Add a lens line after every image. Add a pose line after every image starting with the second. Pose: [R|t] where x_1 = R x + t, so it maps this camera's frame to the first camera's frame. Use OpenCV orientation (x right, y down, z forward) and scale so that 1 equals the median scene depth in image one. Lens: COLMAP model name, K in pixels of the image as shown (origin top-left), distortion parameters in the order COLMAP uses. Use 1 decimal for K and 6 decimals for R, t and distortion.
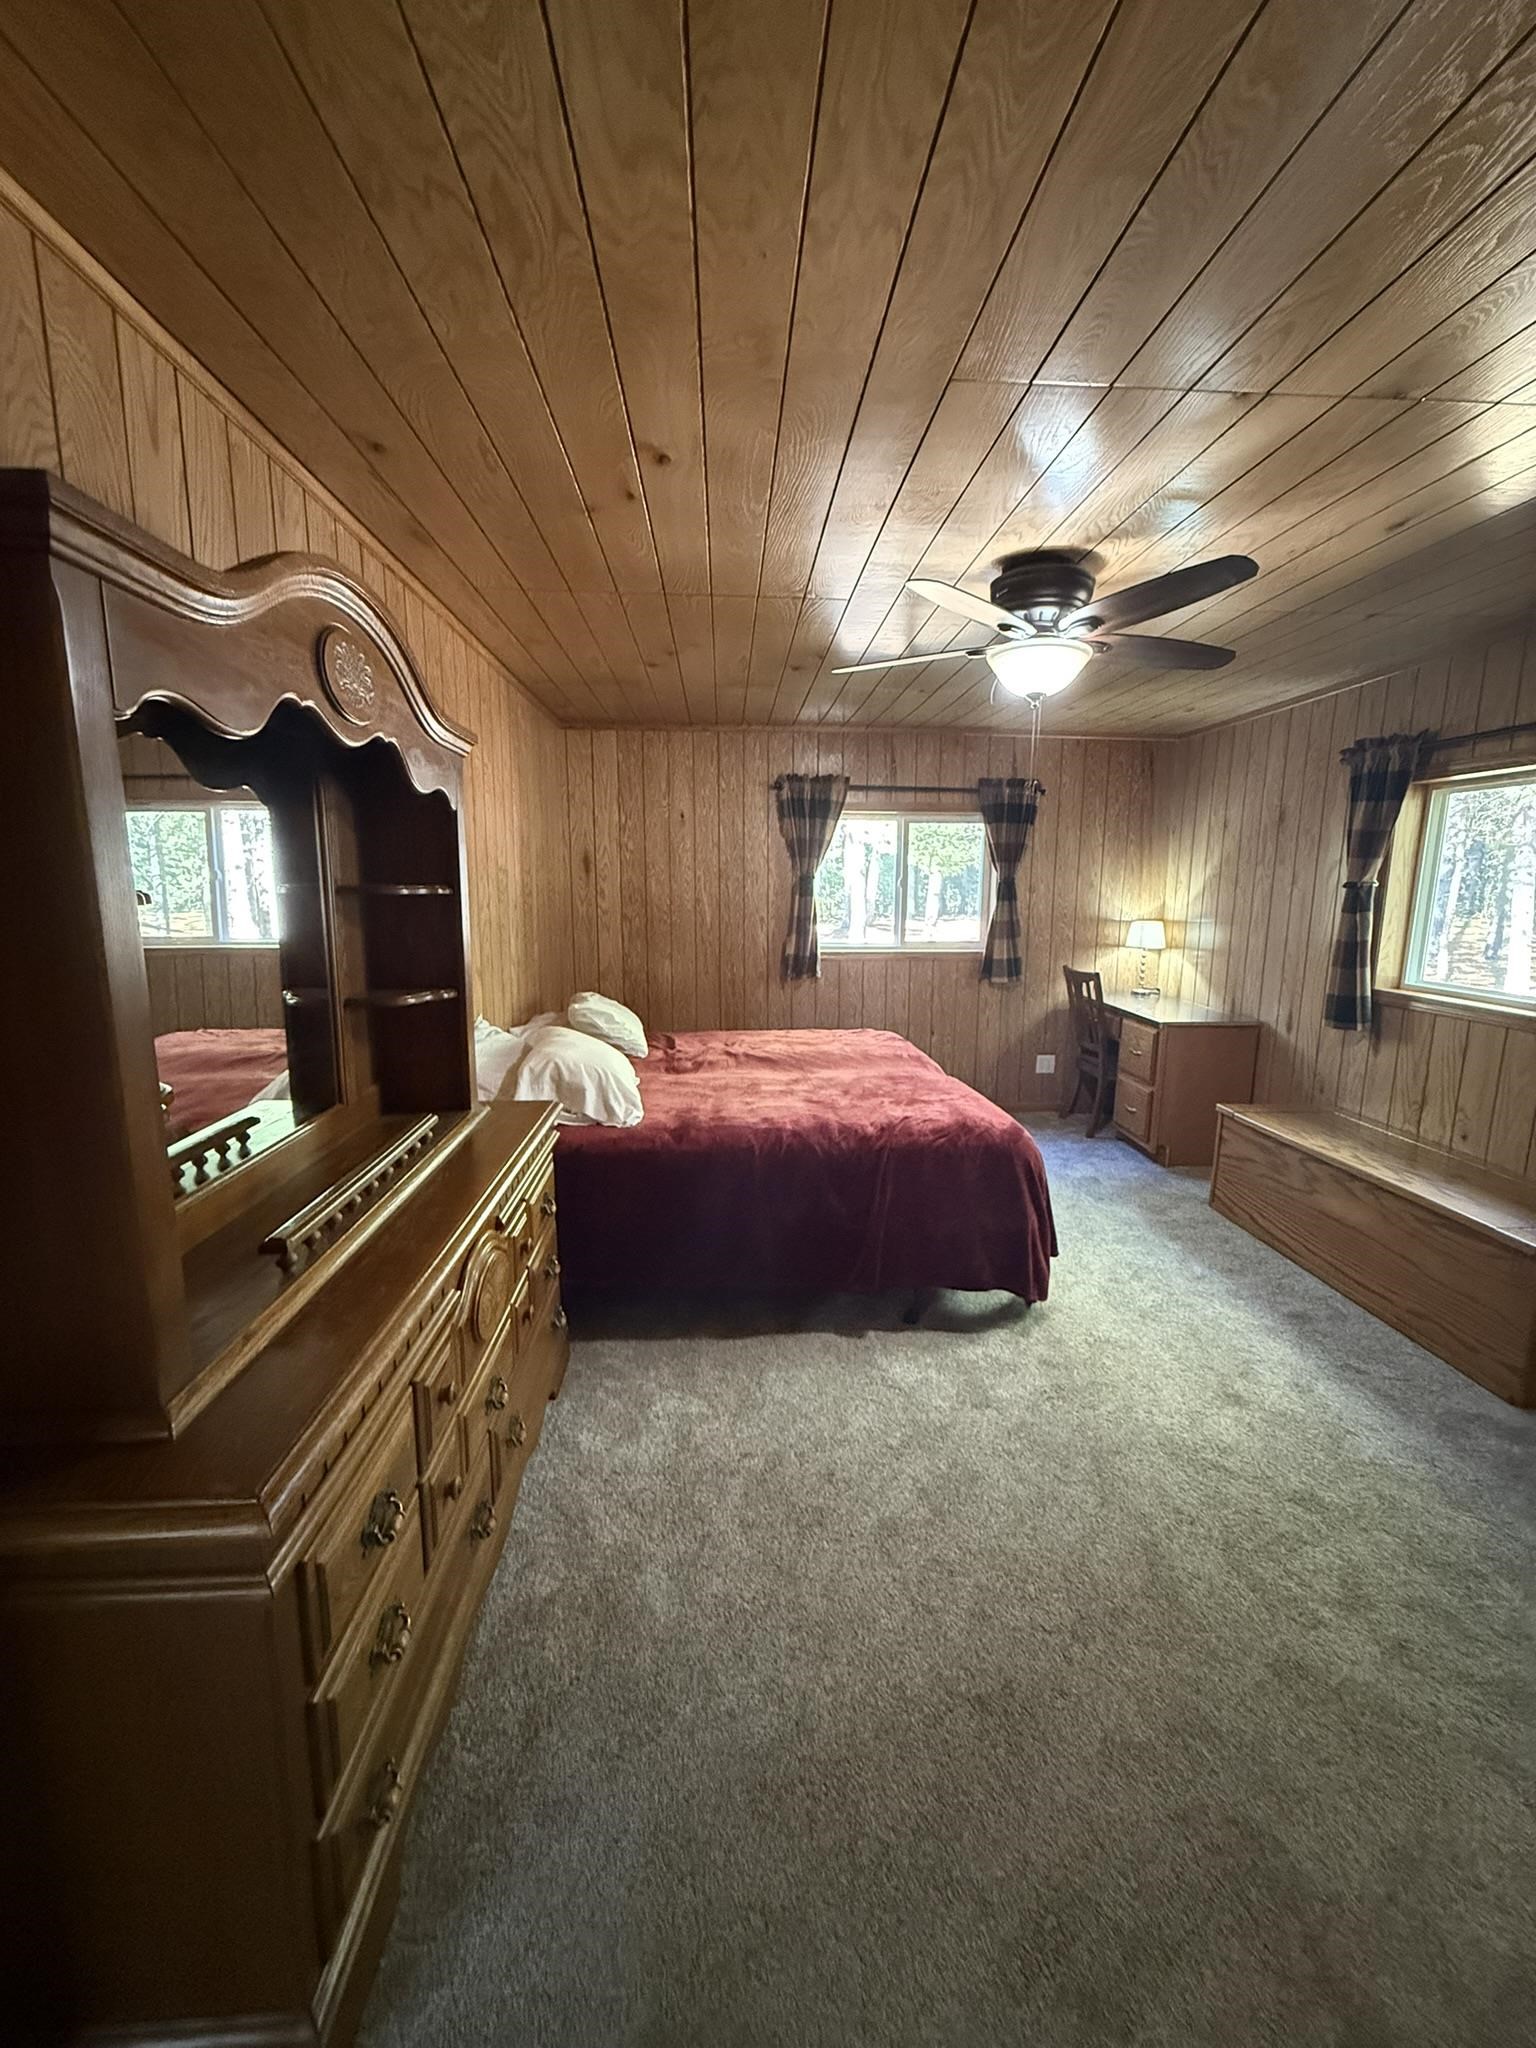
lens RADIAL K [[813.9, 0, 764.0], [0, 813.9, 1017.3], [0, 0, 1]] dist [-0.000570, 0.000755]
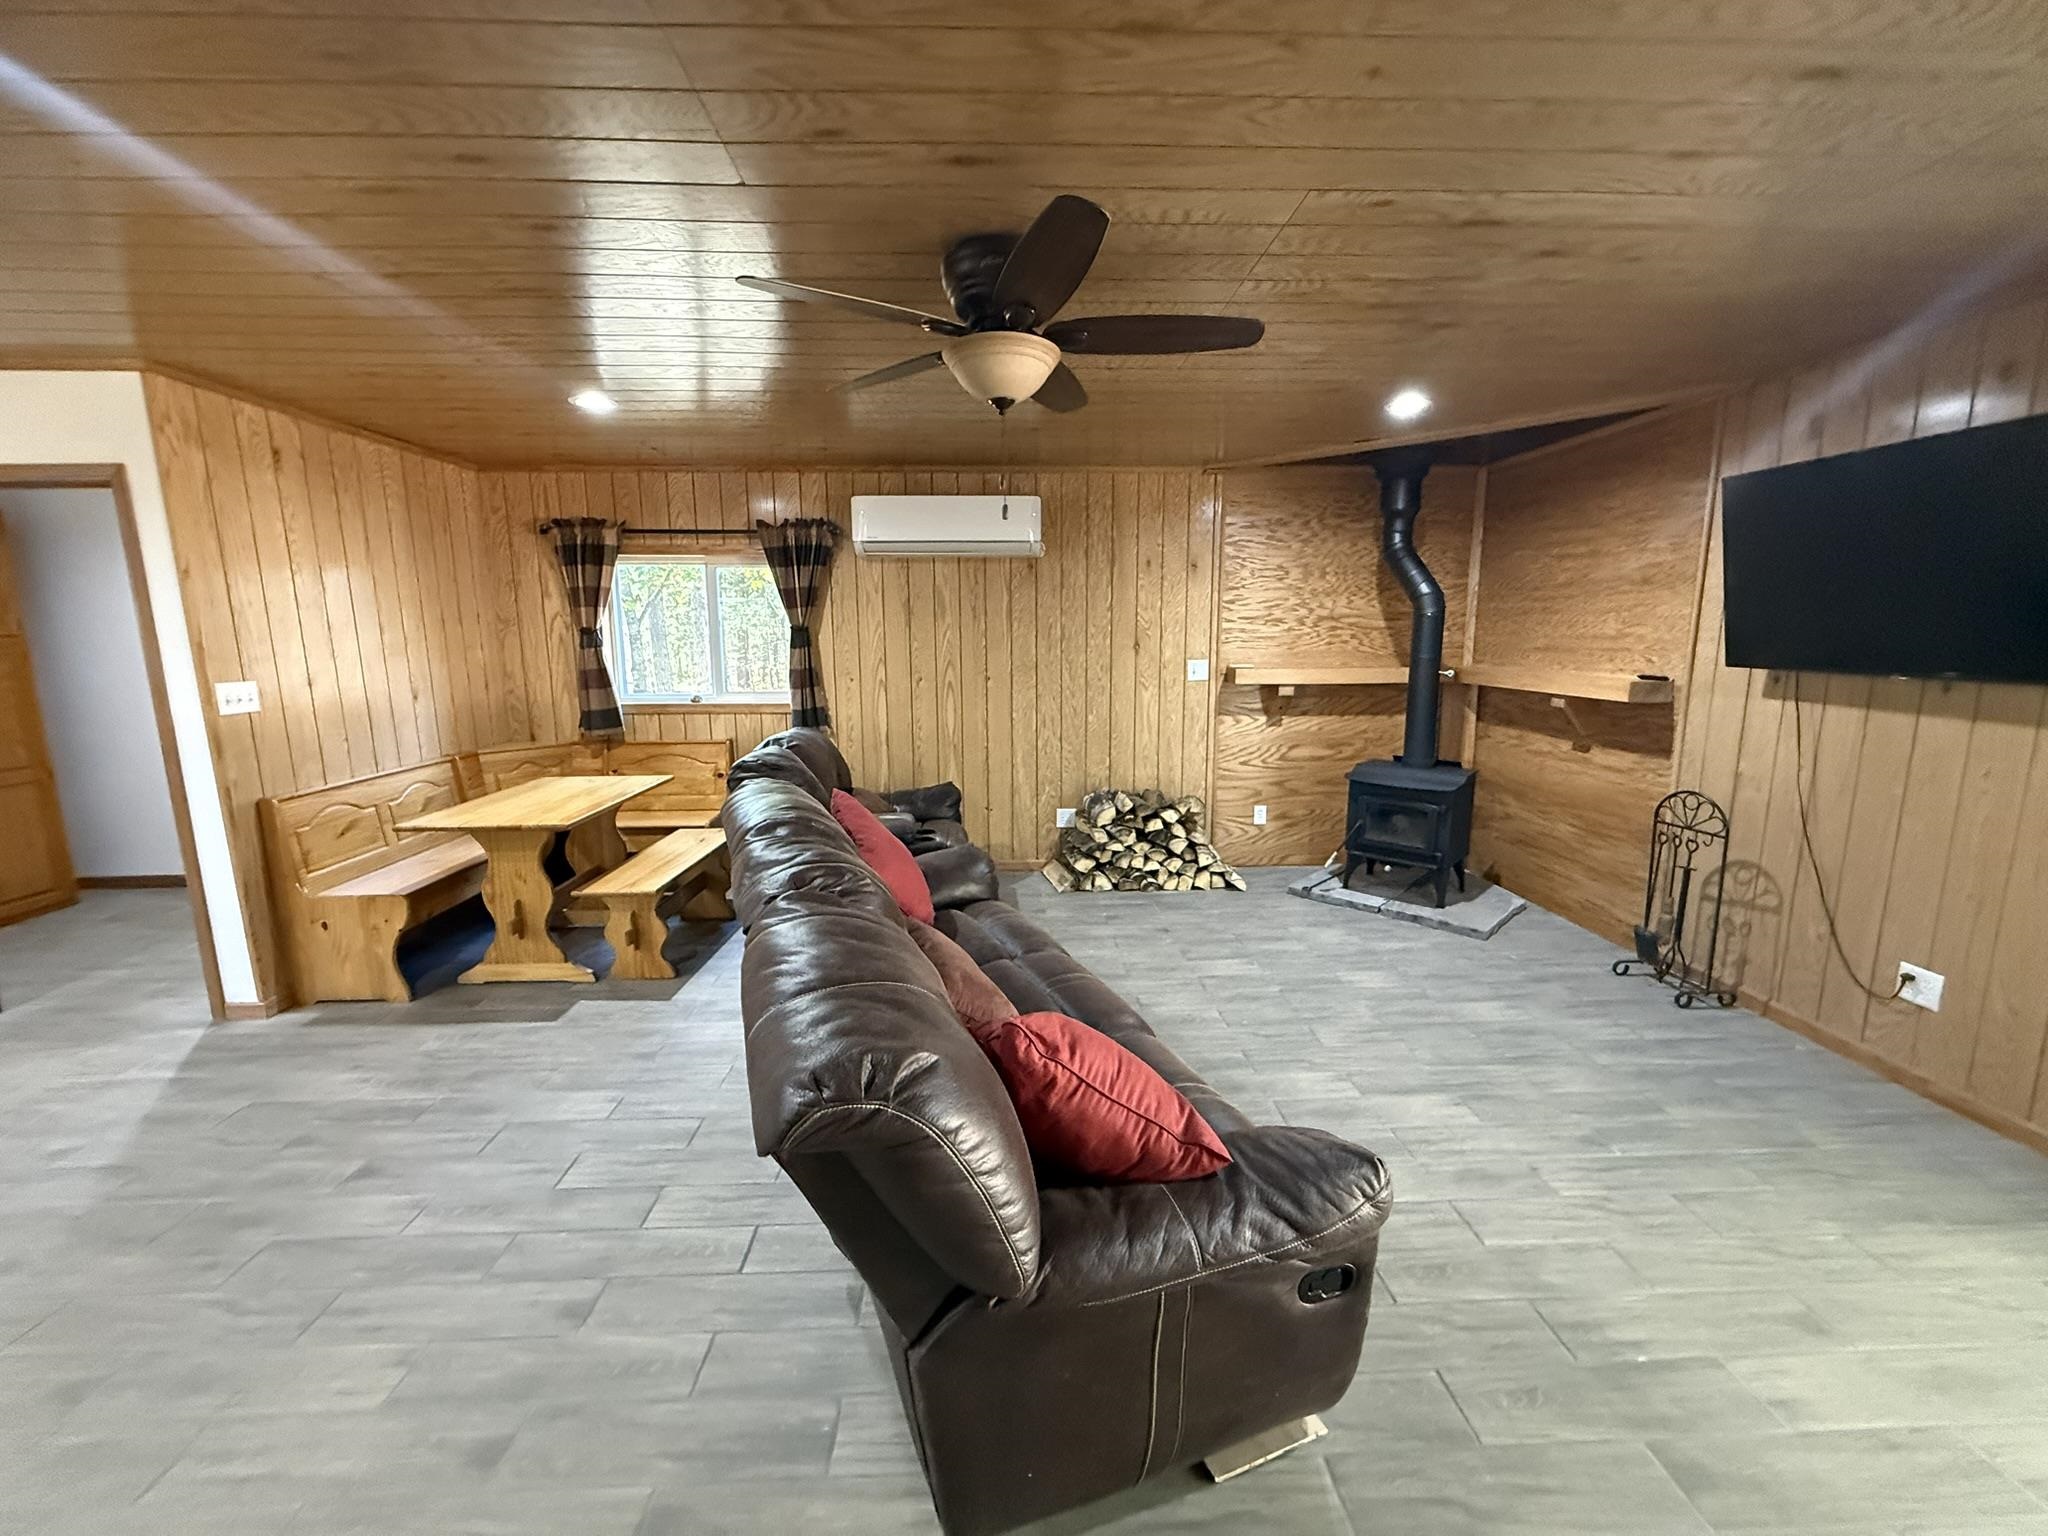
lens RADIAL K [[813.9, 0, 1020.4], [0, 813.9, 766.3], [0, 0, 1]] dist [-0.000570, 0.000755]
pose [[0.014841, -0.172084, 0.984971, -0.626374], [0.170682, 0.971057, 0.167081, -0.043627], [-0.985214, 0.165637, 0.043783, 0.277603]]
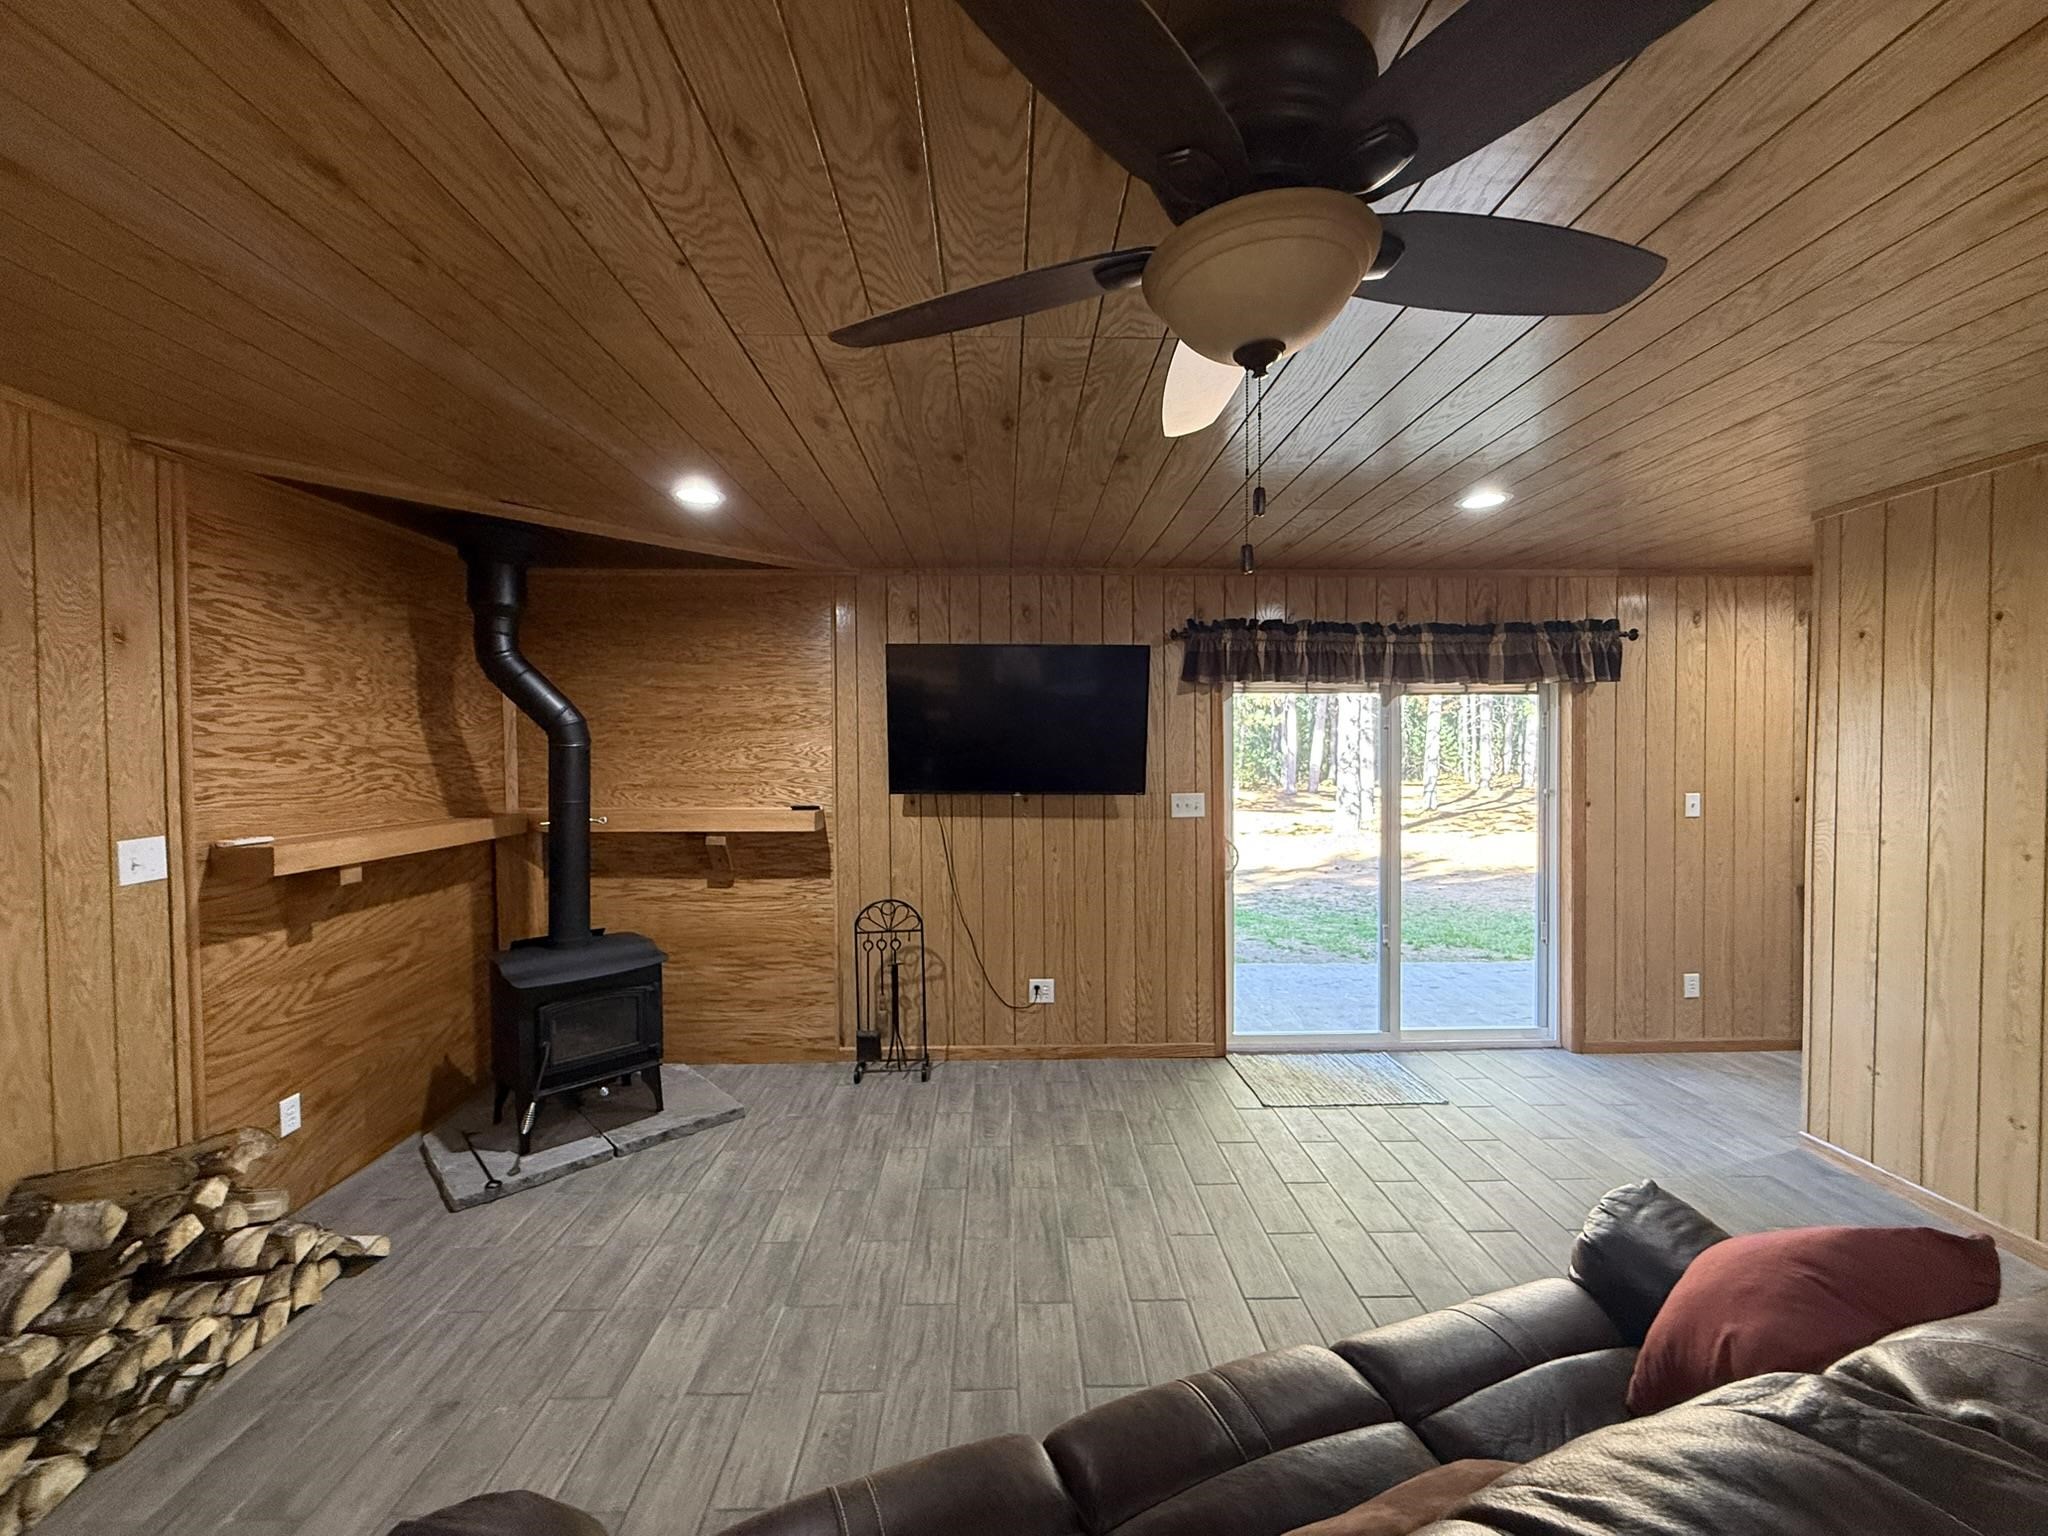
lens RADIAL K [[813.9, 0, 1017.5], [0, 813.9, 768.7], [0, 0, 1]] dist [-0.000570, 0.000755]
pose [[-0.999416, -0.003874, 0.033943, 0.093804], [0.002577, 0.982167, 0.187991, -0.109772], [-0.034066, 0.187968, -0.981584, 0.610804]]
